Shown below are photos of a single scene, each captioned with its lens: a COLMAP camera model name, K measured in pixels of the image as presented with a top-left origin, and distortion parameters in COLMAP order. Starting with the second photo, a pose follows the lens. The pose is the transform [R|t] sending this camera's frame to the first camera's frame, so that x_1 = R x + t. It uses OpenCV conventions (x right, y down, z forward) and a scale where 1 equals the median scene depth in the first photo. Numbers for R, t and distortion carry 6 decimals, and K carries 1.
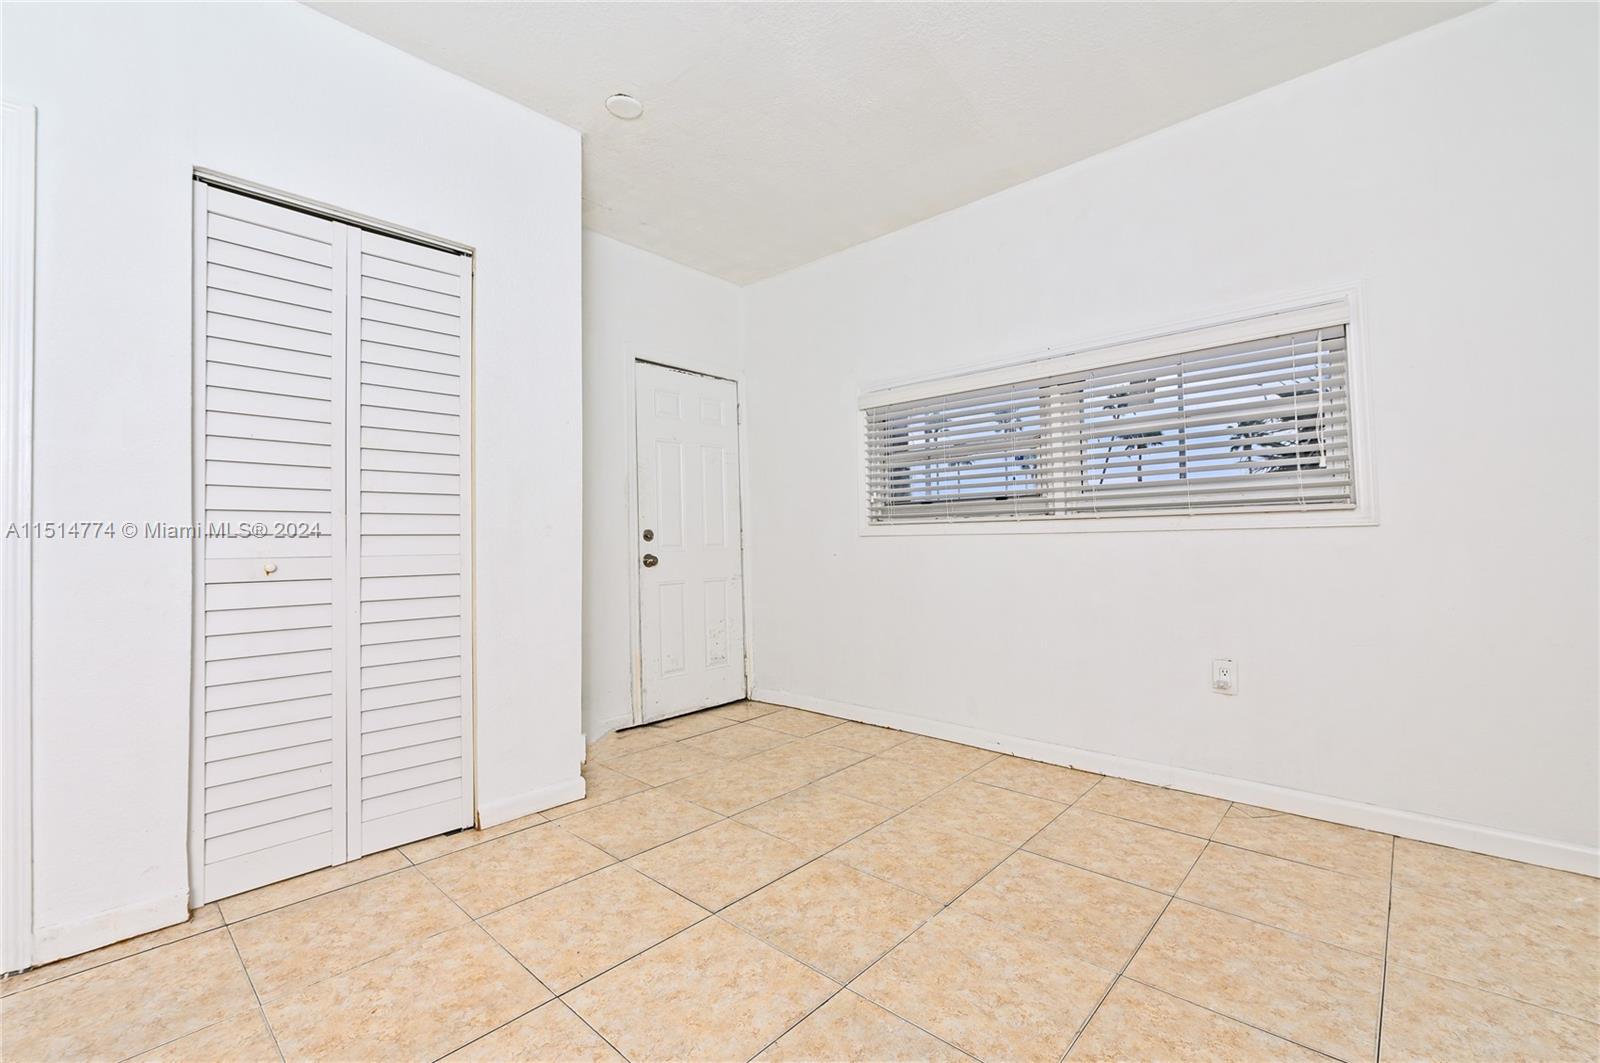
lens RADIAL K [[677.0, 0, 798.9], [0, 677.0, 531.9], [0, 0, 1]] dist [-0.002052, -0.000345]
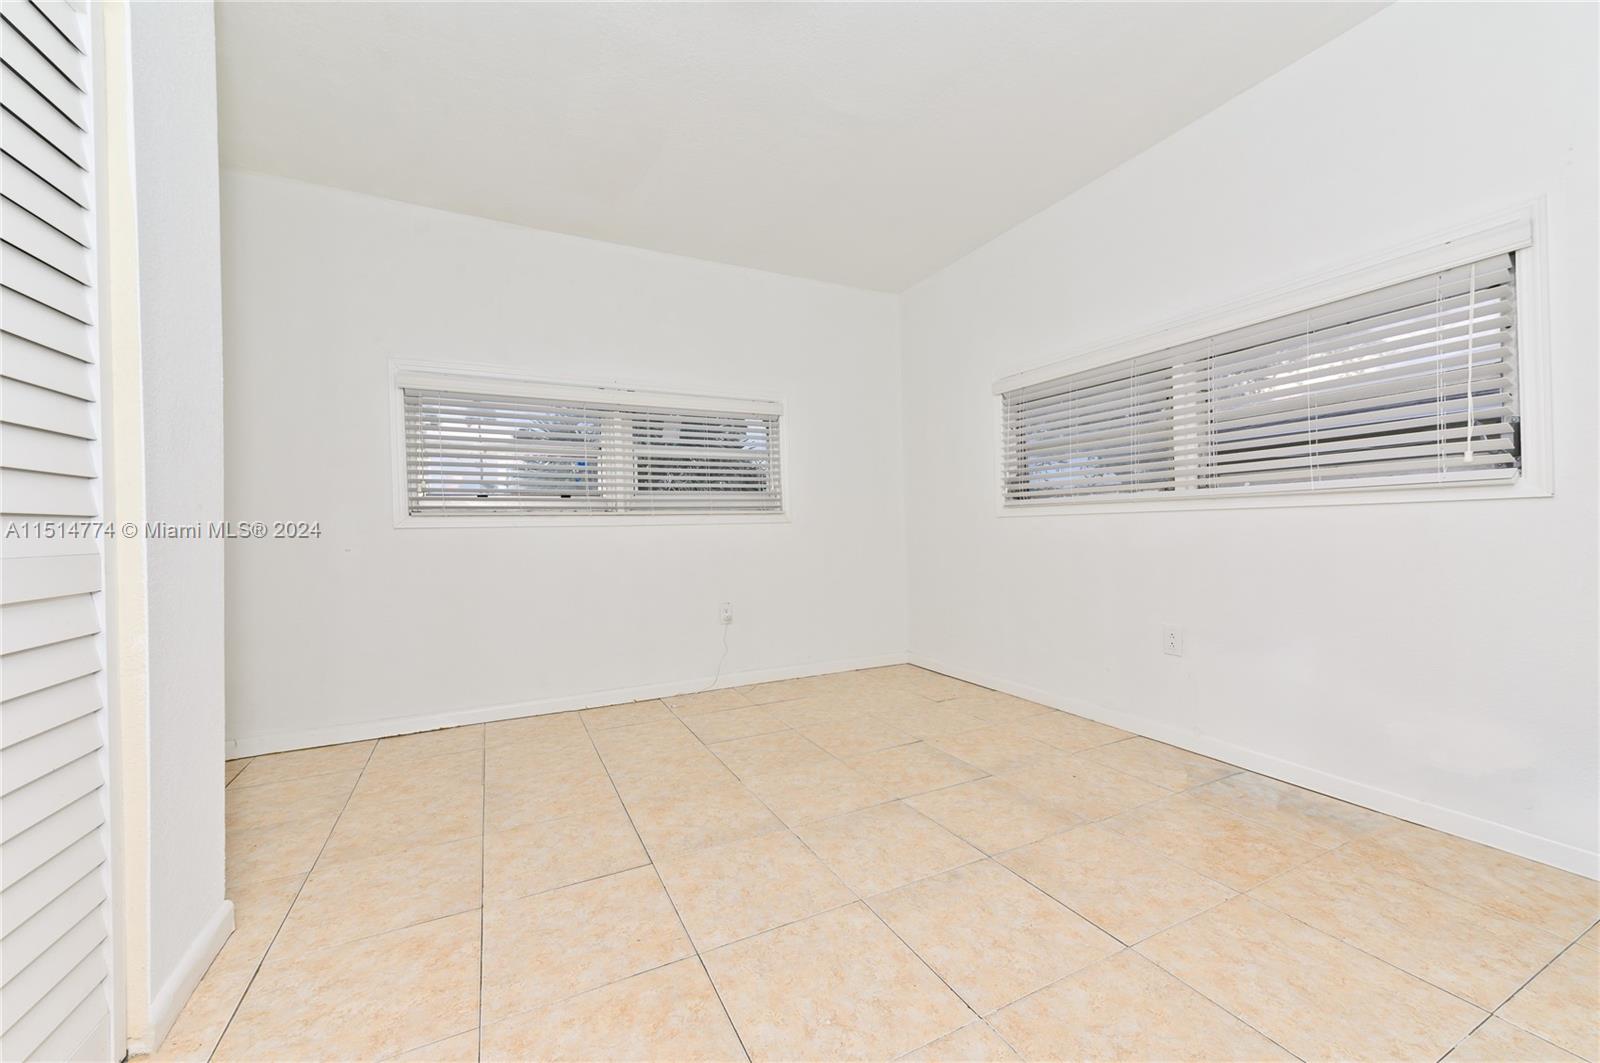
lens RADIAL K [[624.9, 0, 799.0], [0, 624.9, 530.2], [0, 0, 1]] dist [0.007433, -0.000544]
pose [[0.351819, 0.001631, 0.936067, -0.721718], [0.000671, 0.999998, -0.001994, 0.015295], [-0.936068, 0.001330, 0.351817, 0.298601]]
